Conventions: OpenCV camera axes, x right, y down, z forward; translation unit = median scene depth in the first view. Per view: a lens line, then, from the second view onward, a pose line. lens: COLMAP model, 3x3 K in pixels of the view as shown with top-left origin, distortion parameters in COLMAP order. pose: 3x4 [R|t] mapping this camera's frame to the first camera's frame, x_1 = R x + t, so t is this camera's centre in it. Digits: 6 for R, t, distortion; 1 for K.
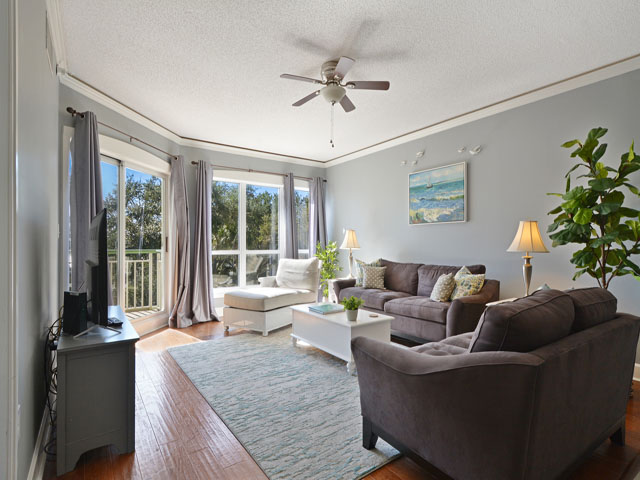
lens RADIAL K [[327.1, 0, 320.0], [0, 327.1, 240.0], [0, 0, 1]] dist [0.015605, 0.000132]
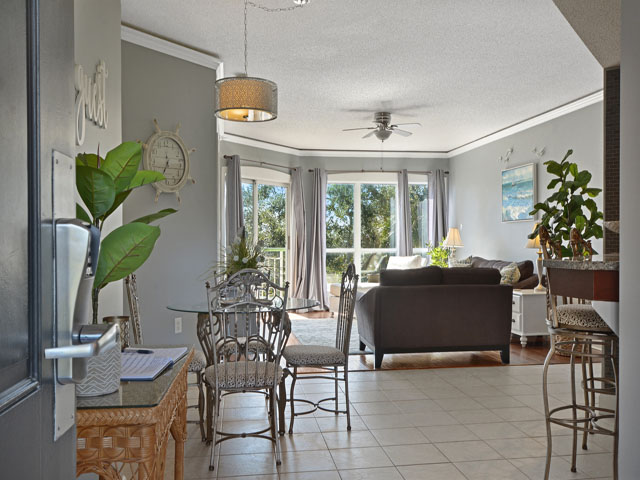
lens RADIAL K [[563.7, 0, 320.0], [0, 563.7, 240.0], [0, 0, 1]] dist [0.000568, 0.000650]
pose [[0.900274, -0.007138, -0.435266, 0.489393], [0.011705, 0.999901, 0.007812, -0.012121], [0.435167, -0.012128, 0.900268, -0.736340]]
